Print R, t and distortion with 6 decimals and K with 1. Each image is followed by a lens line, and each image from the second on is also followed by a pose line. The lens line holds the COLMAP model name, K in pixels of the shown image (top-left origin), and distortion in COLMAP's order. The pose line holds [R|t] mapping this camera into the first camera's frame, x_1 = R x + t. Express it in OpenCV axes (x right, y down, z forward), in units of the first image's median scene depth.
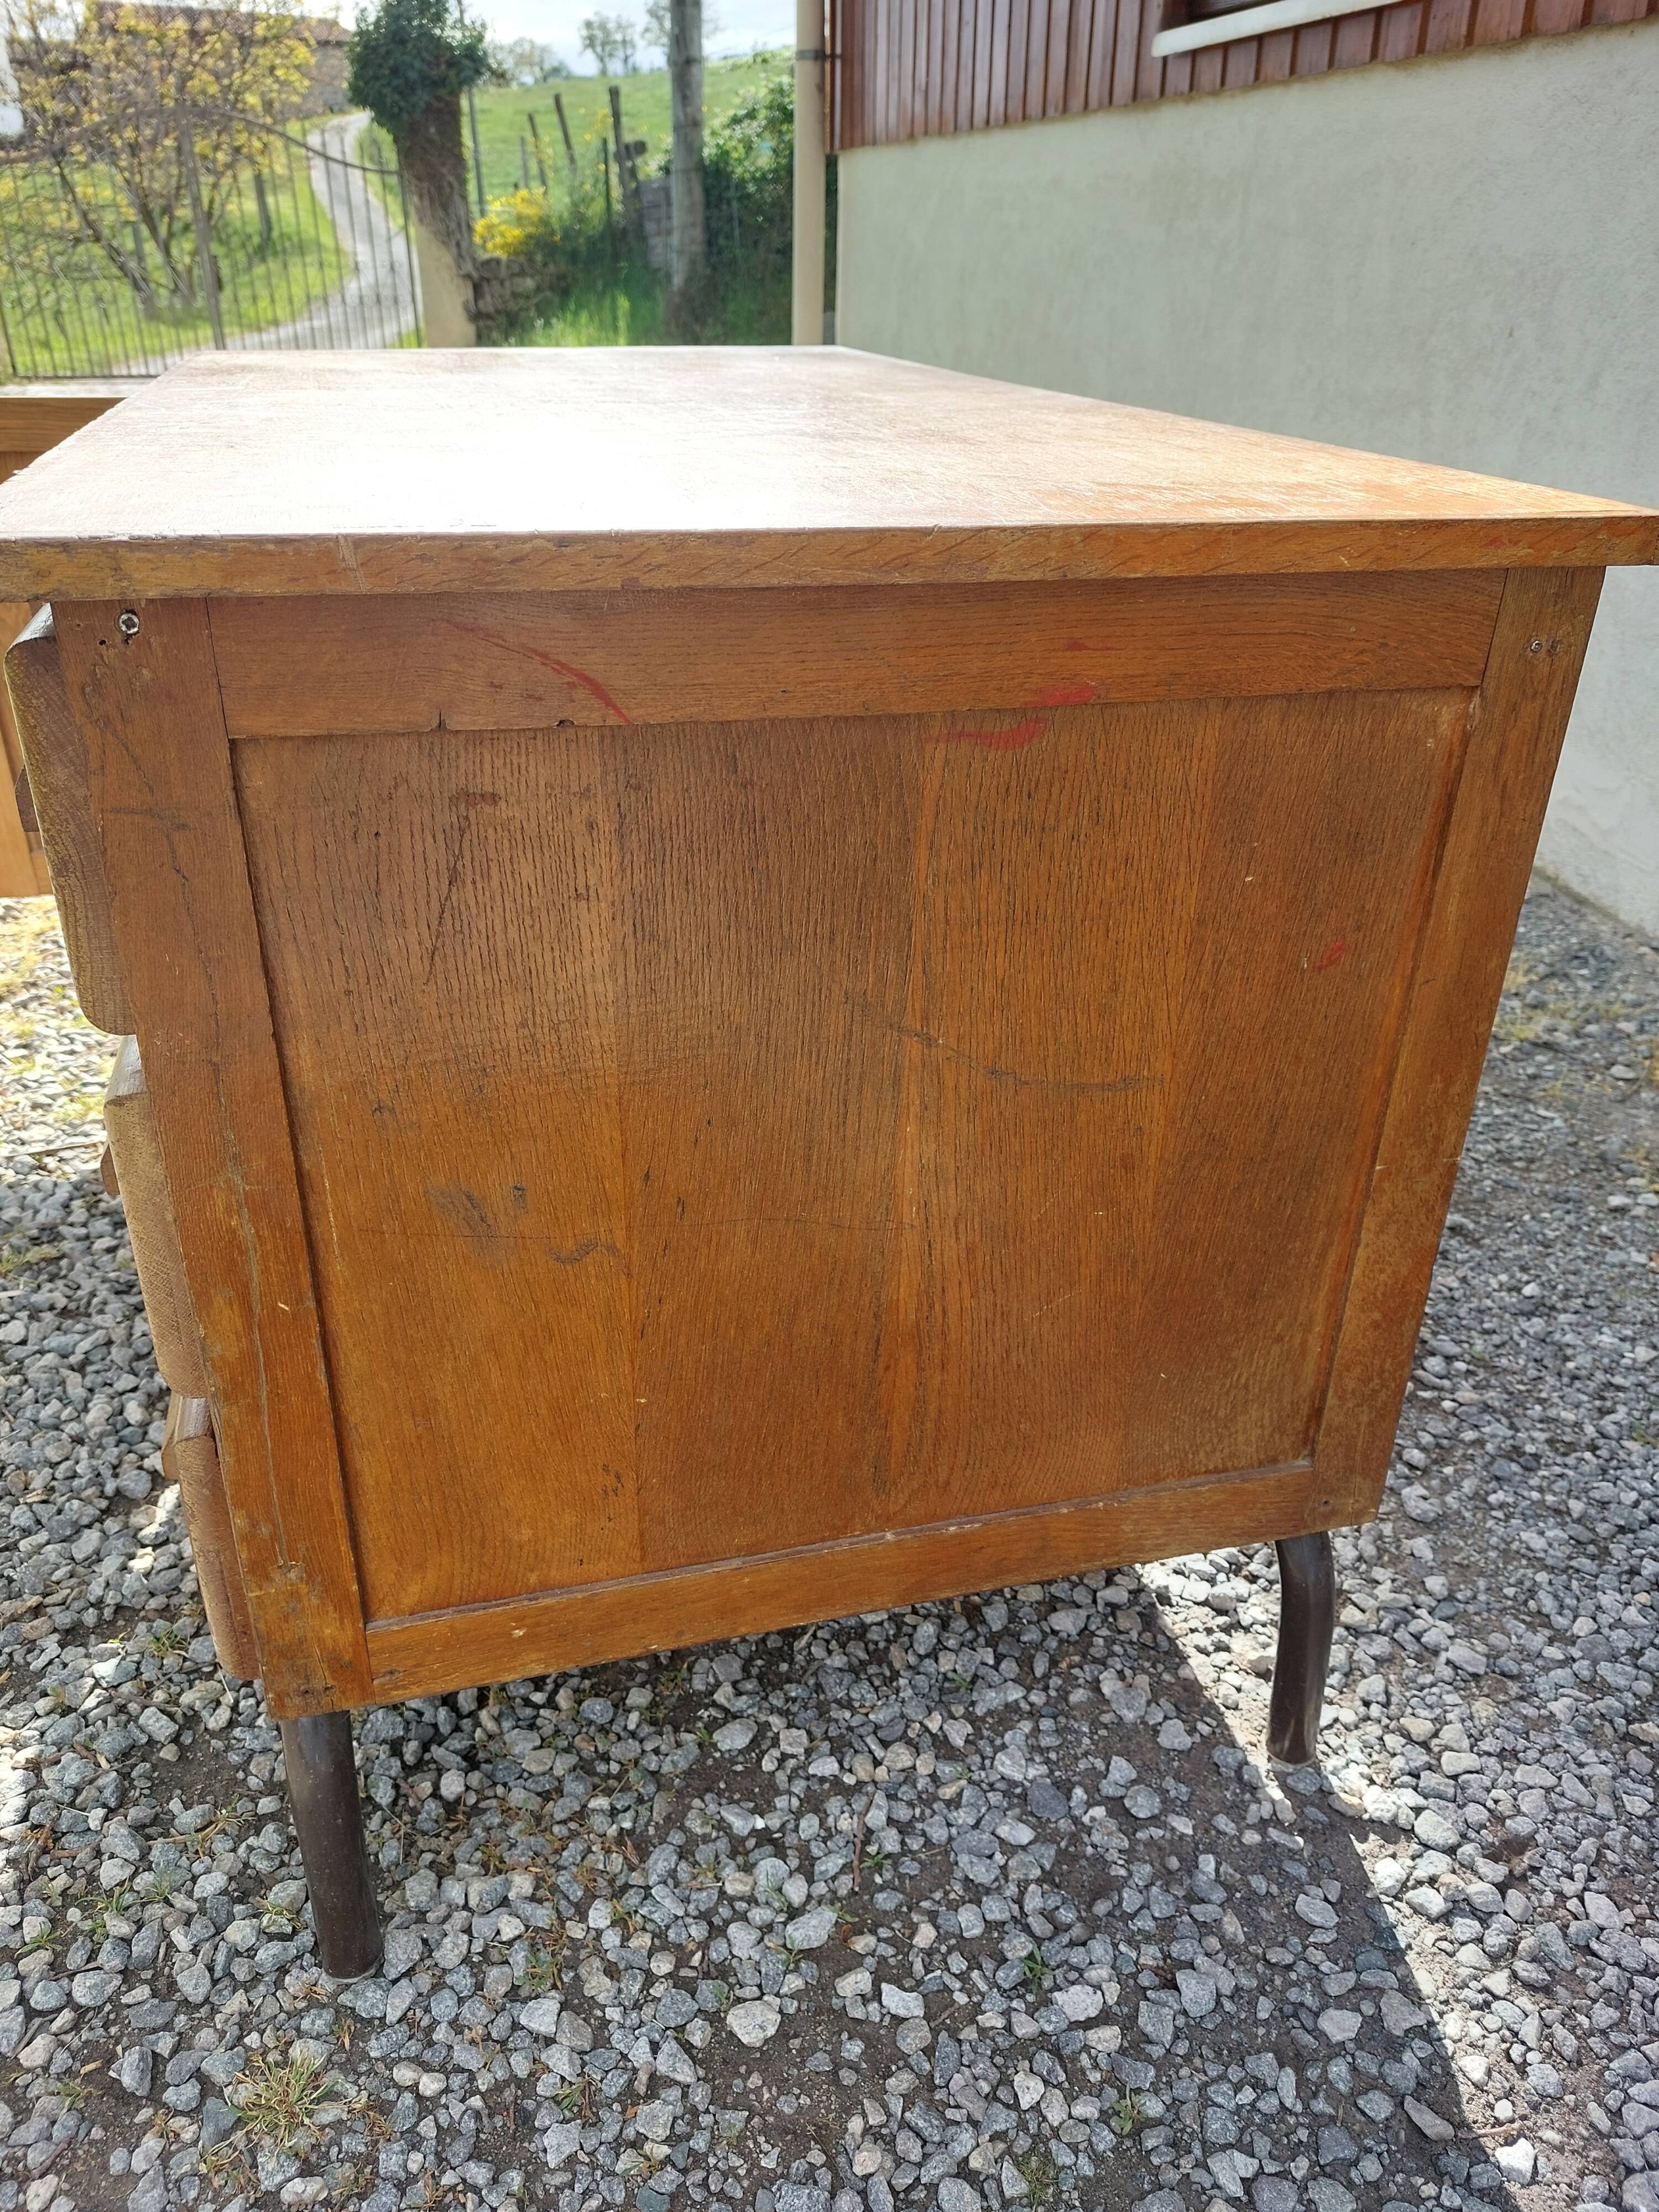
lens RADIAL K [[1613.8, 0, 819.3], [0, 1613.8, 1119.6], [0, 0, 1]] dist [0.040595, -0.036790]
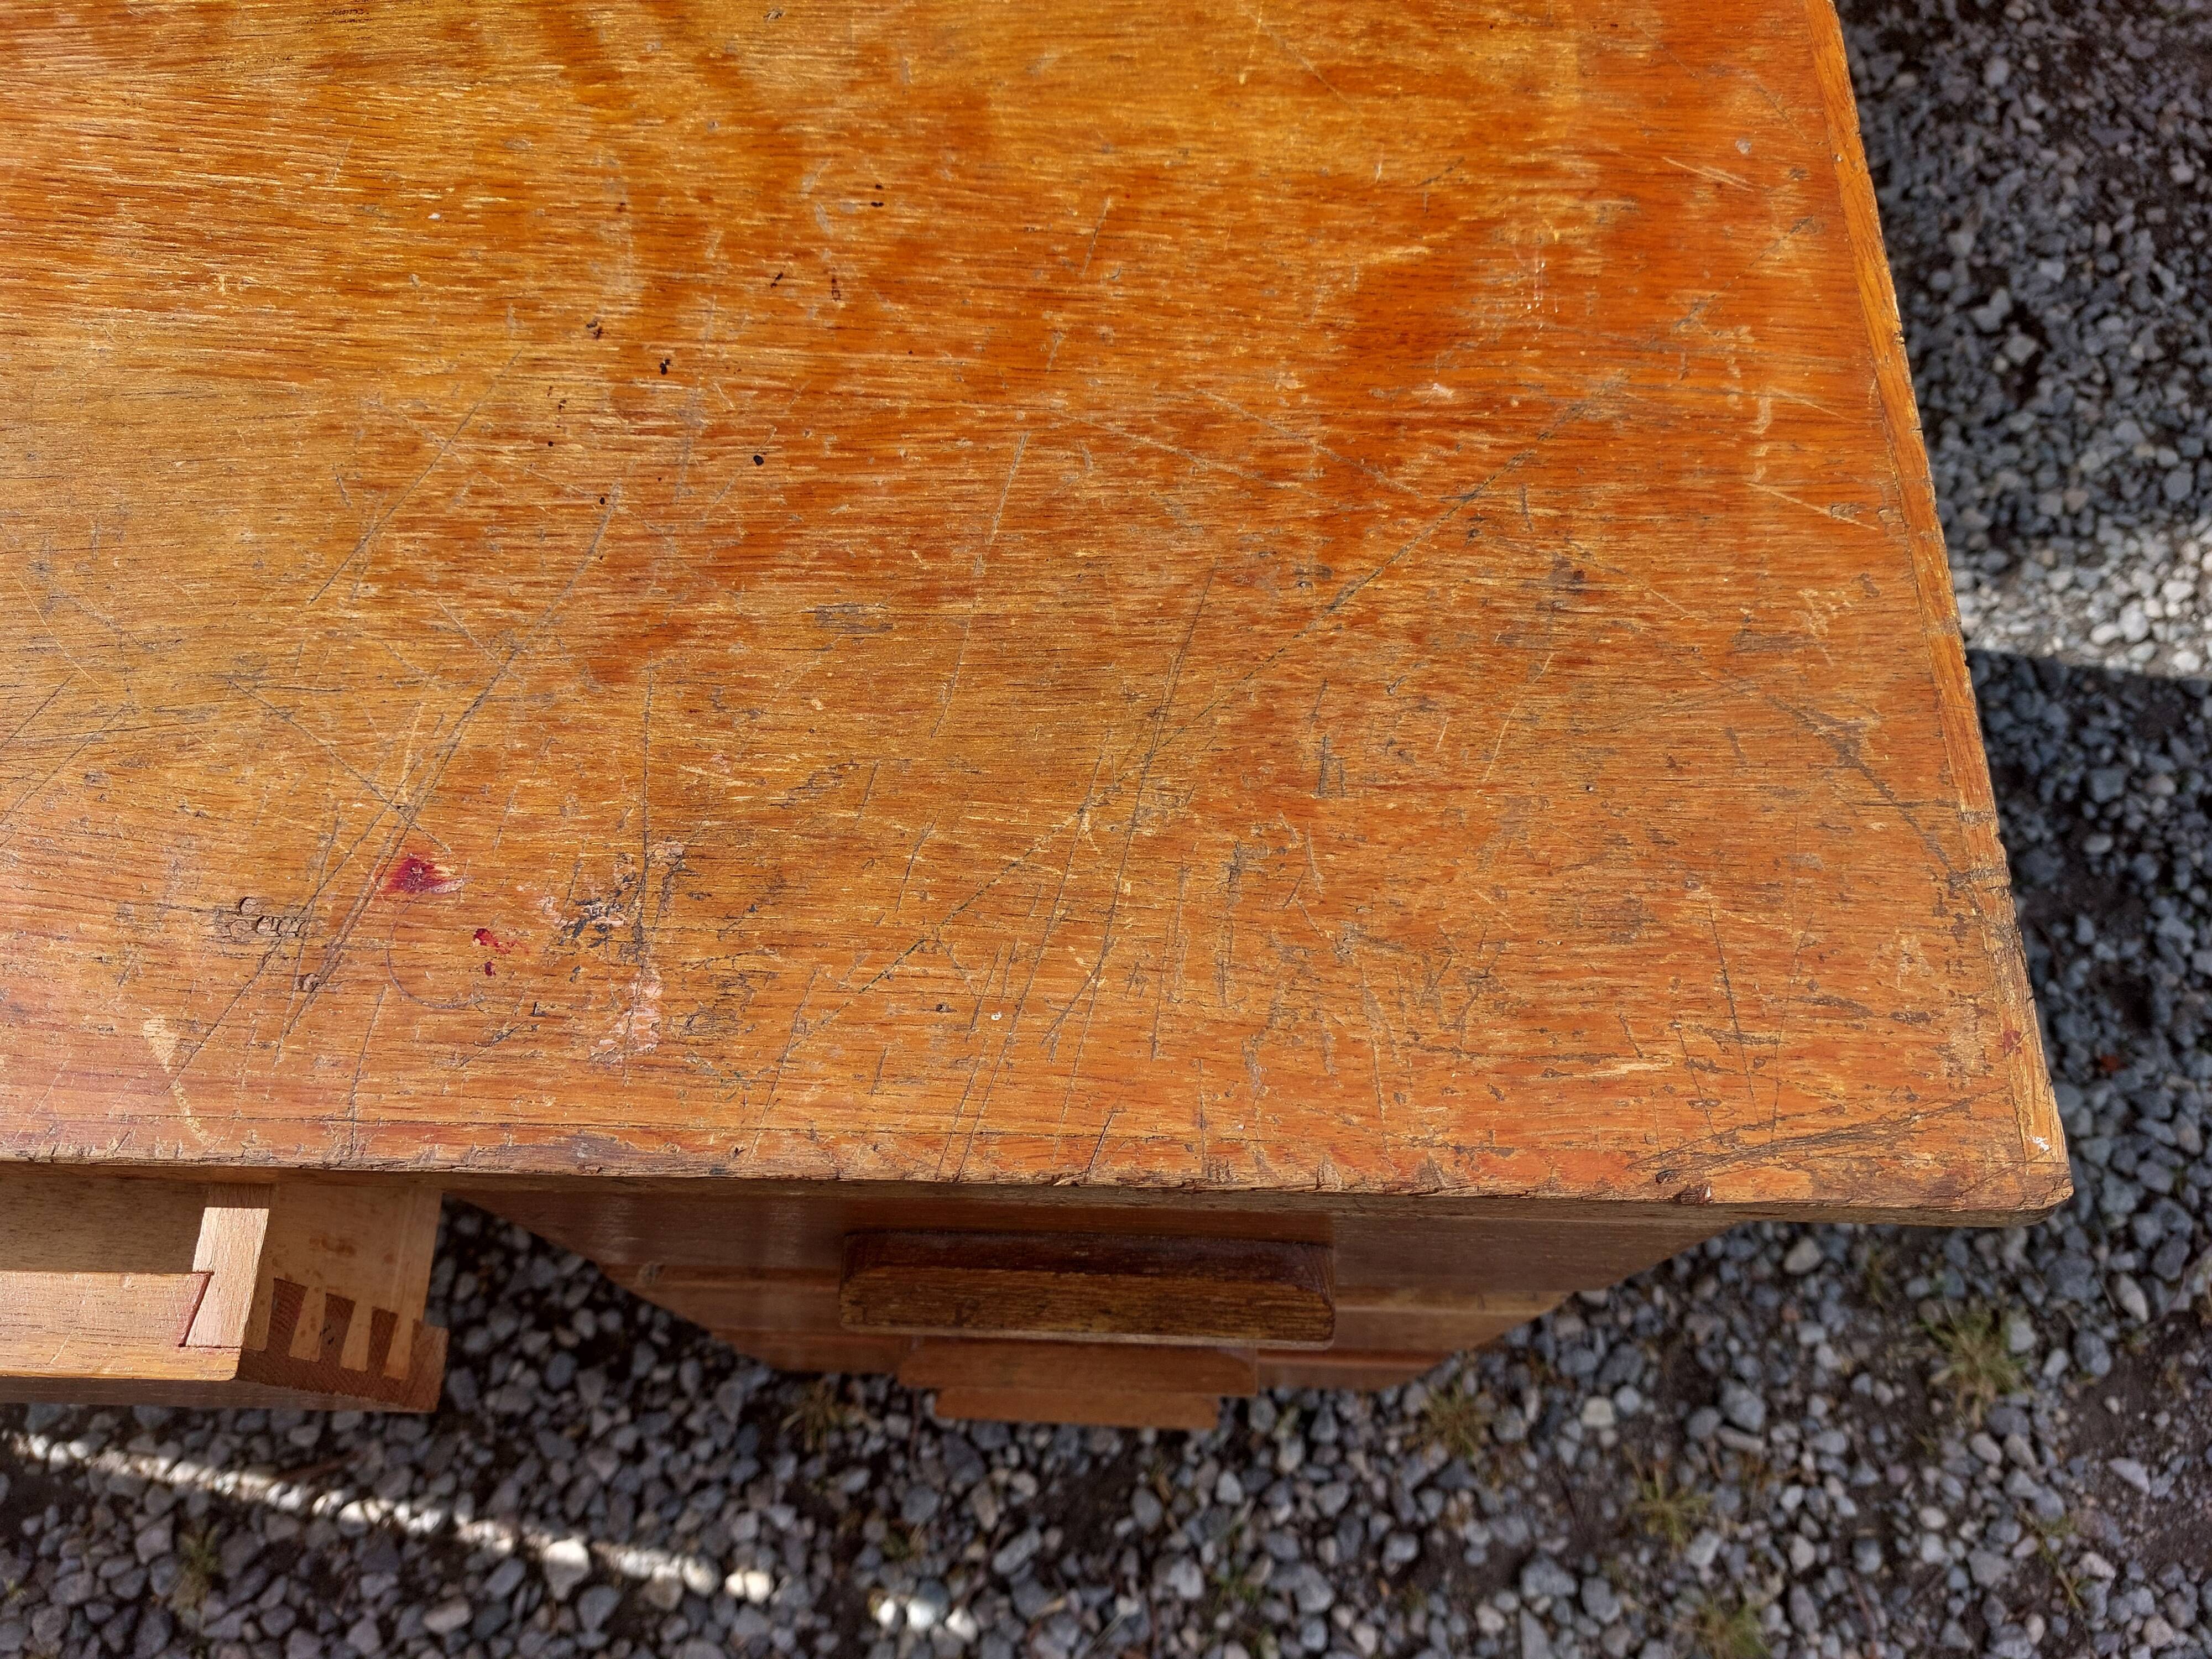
lens RADIAL K [[1613.8, 0, 1098.7], [0, 1613.8, 841.3], [0, 0, 1]] dist [0.040595, -0.036790]
pose [[0.289543, -0.897412, 0.332891, -0.405654], [0.439563, 0.433613, 0.786615, -0.647962], [-0.850264, -0.081432, 0.520019, 0.599839]]
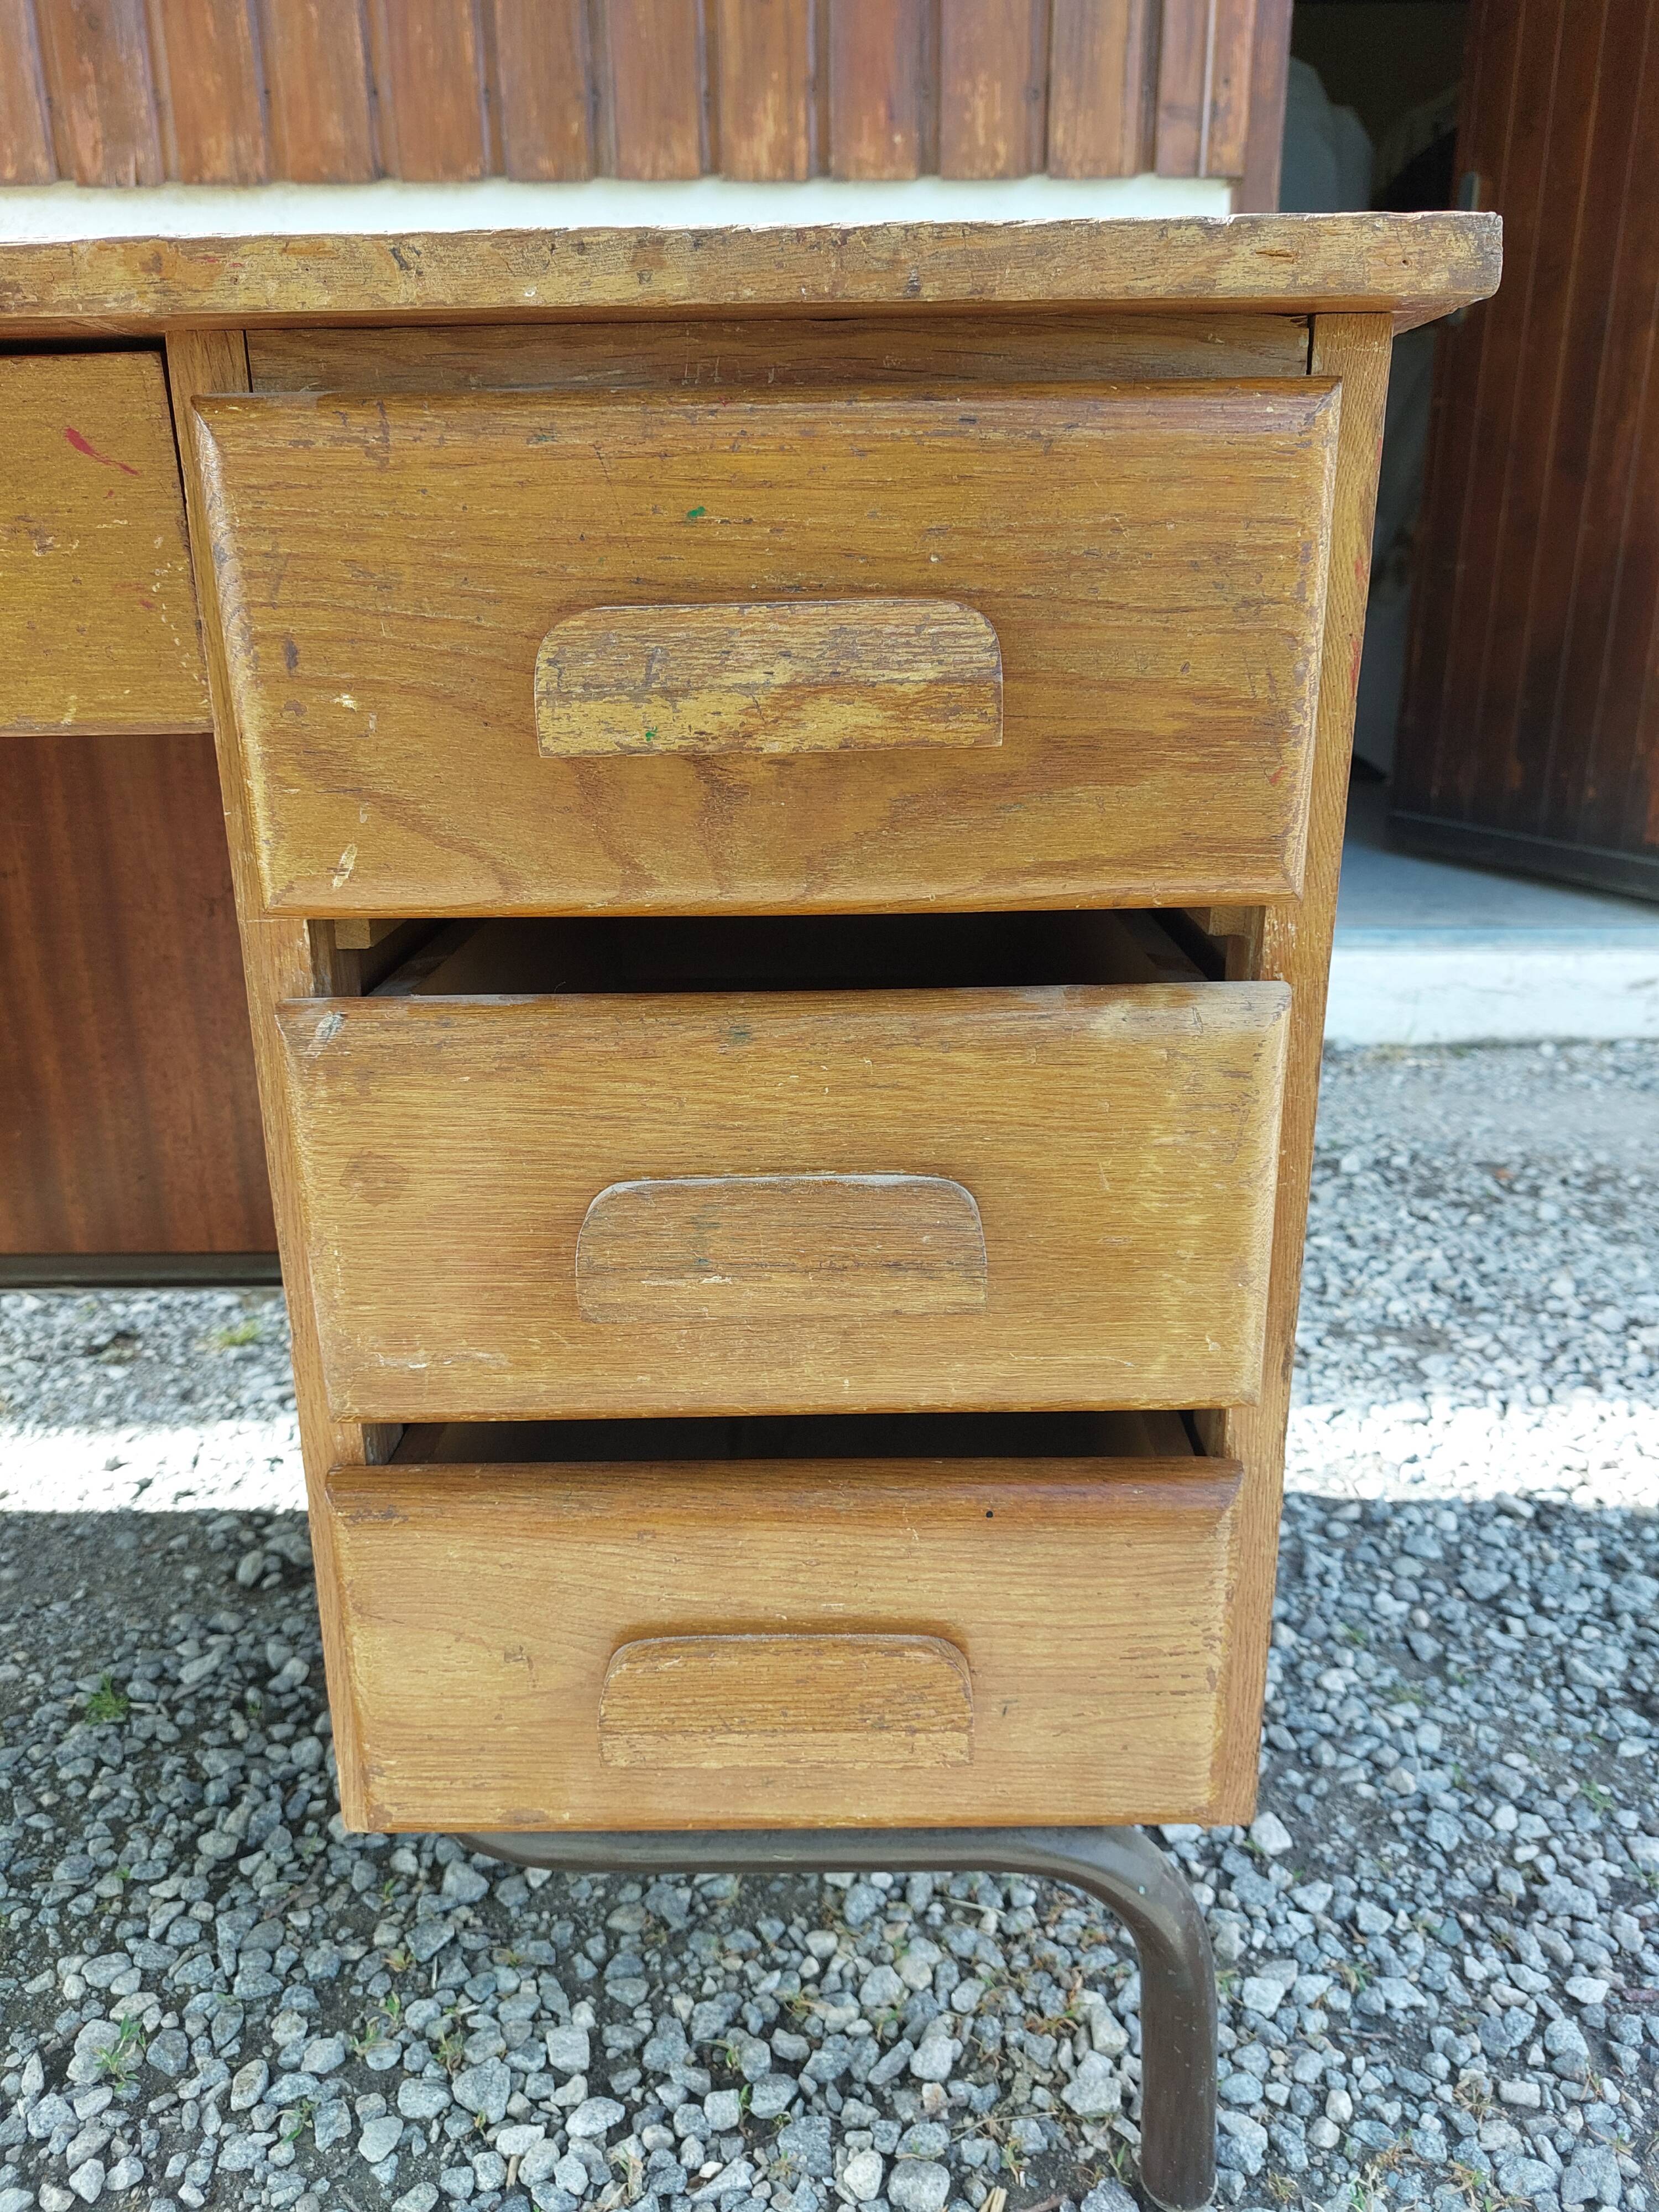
lens RADIAL K [[1613.8, 0, 853.3], [0, 1613.8, 1135.7], [0, 0, 1]] dist [0.040595, -0.036790]
pose [[0.263344, -0.341411, 0.902268, -0.906422], [0.451813, 0.870013, 0.197336, -0.162416], [-0.852358, 0.355690, 0.383367, 0.676576]]
